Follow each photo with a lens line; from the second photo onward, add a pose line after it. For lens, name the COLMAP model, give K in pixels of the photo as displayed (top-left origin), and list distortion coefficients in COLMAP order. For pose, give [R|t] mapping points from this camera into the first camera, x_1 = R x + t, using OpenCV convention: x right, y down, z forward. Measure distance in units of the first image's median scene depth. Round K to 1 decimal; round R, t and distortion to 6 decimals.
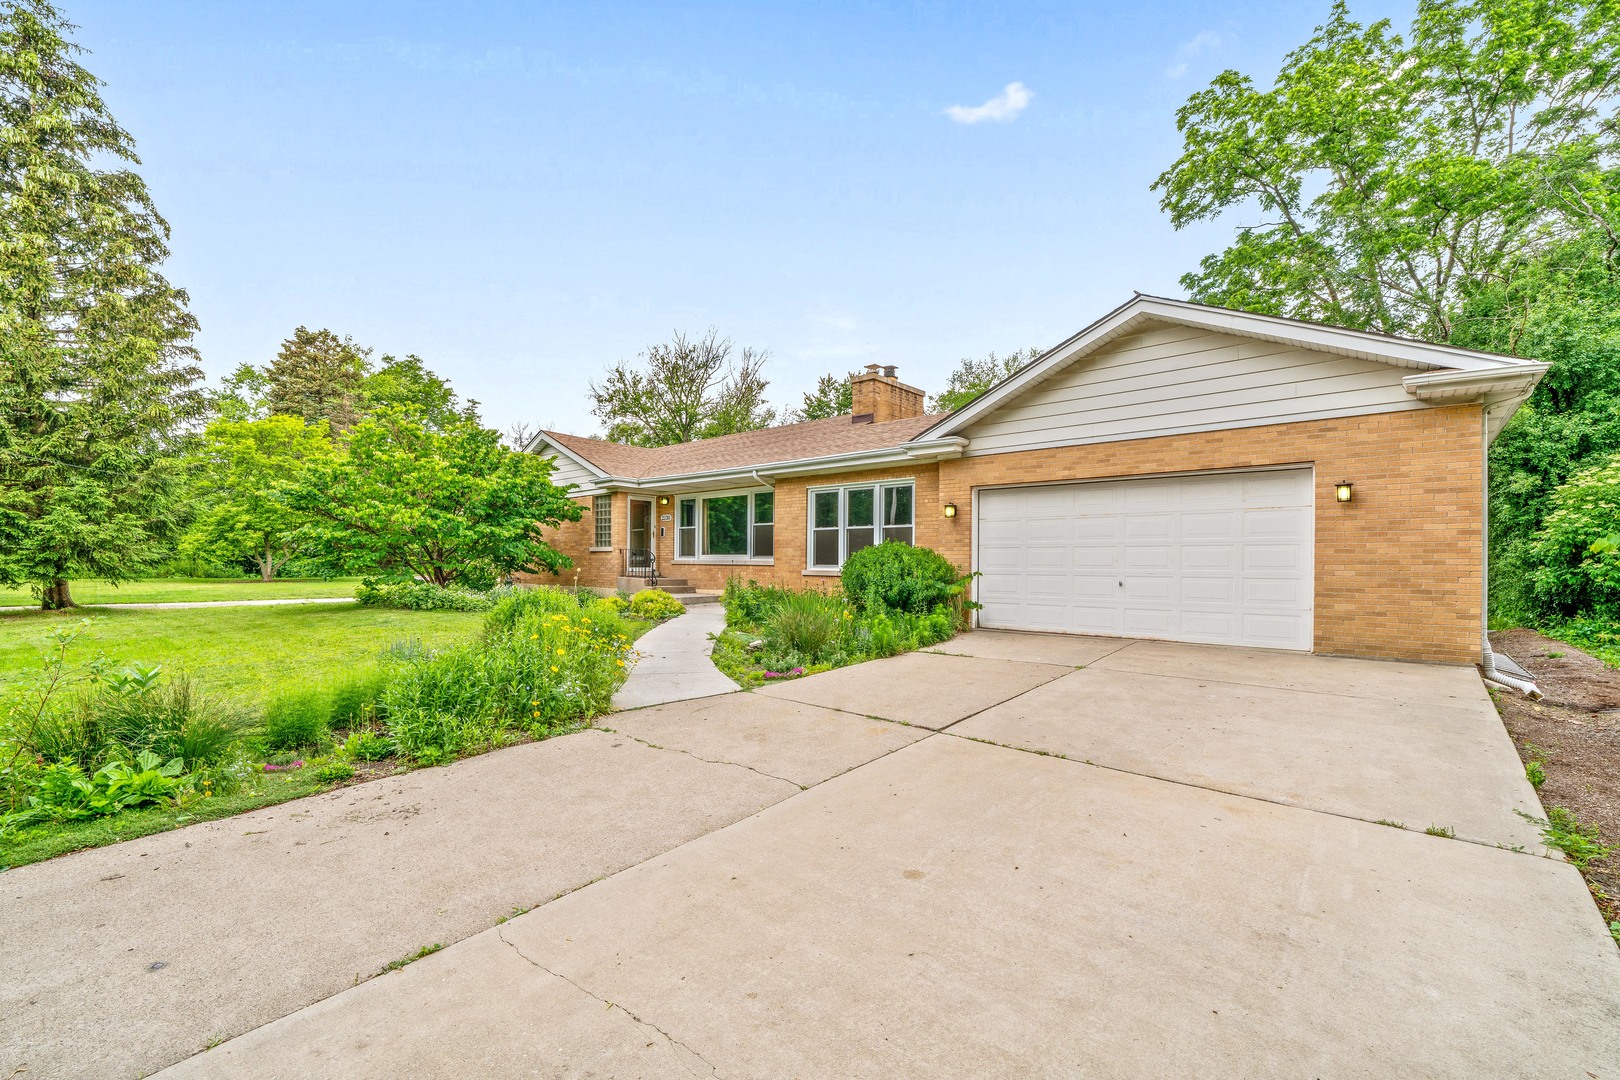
lens RADIAL K [[624.9, 0, 811.0], [0, 624.9, 545.5], [0, 0, 1]] dist [0.000018, 0.000003]
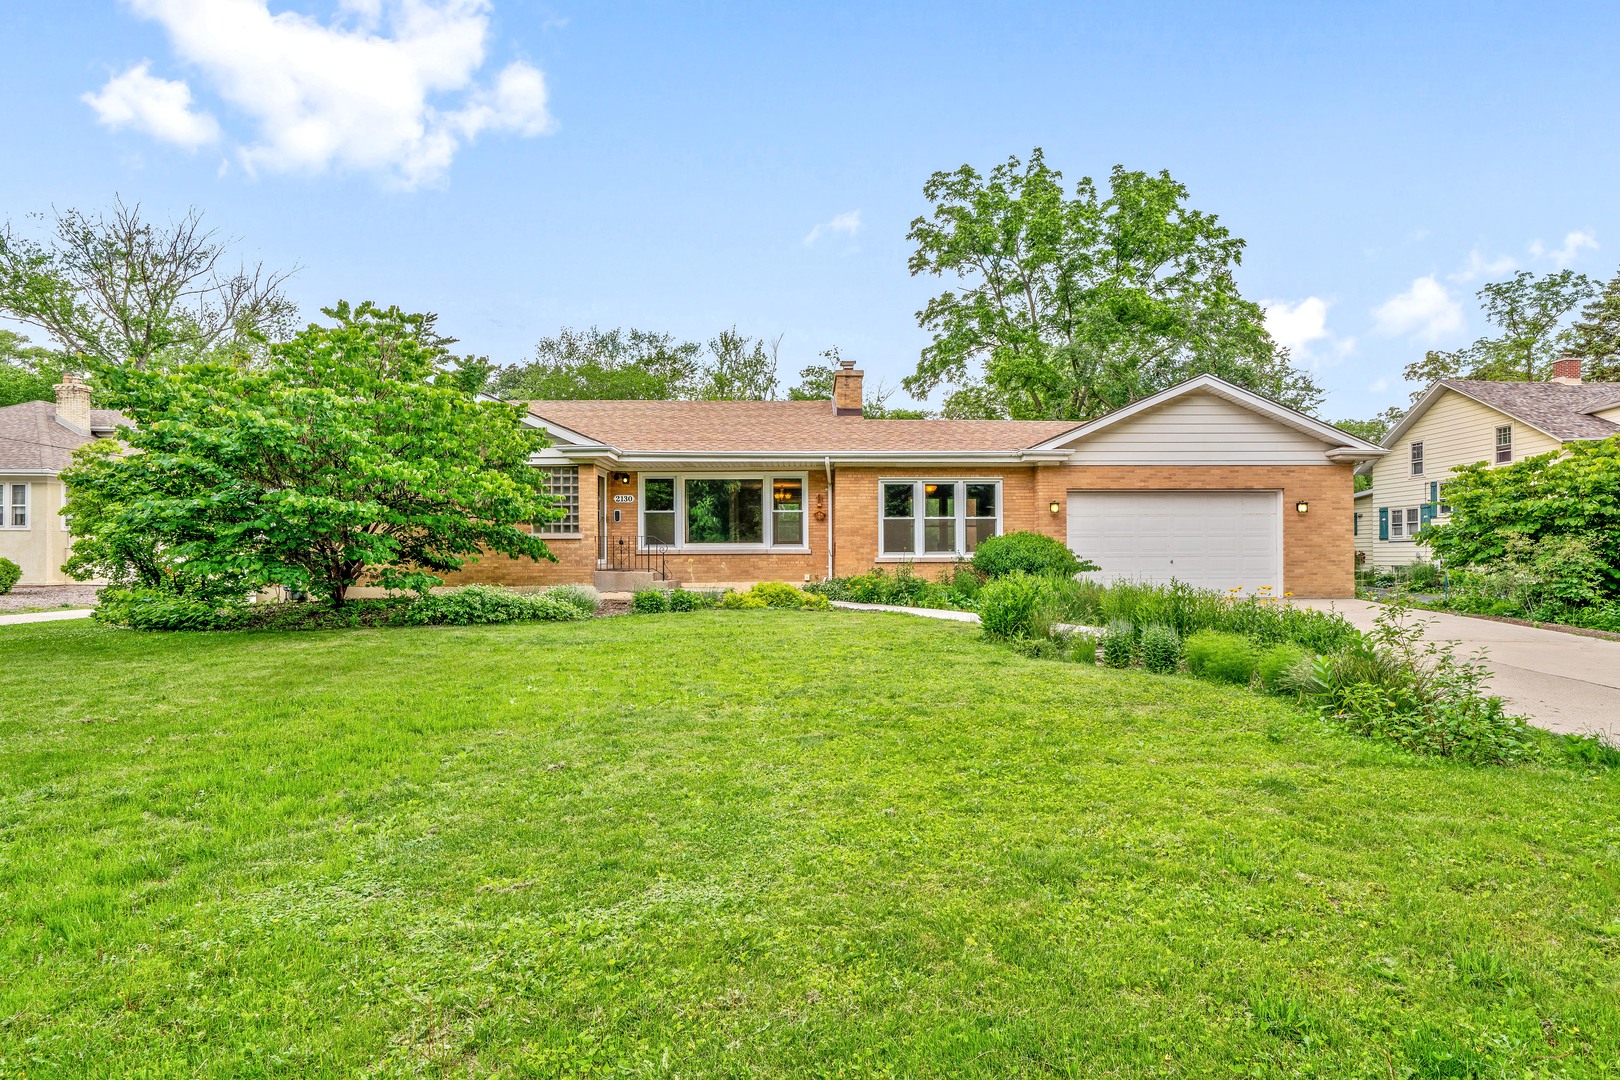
lens RADIAL K [[661.2, 0, 810.4], [0, 661.2, 540.9], [0, 0, 1]] dist [-0.003741, -0.000175]
pose [[0.784996, -0.001219, 0.619499, -0.979564], [-0.007234, 0.999912, 0.011134, 0.000698], [-0.619458, -0.013222, 0.784918, 0.260611]]
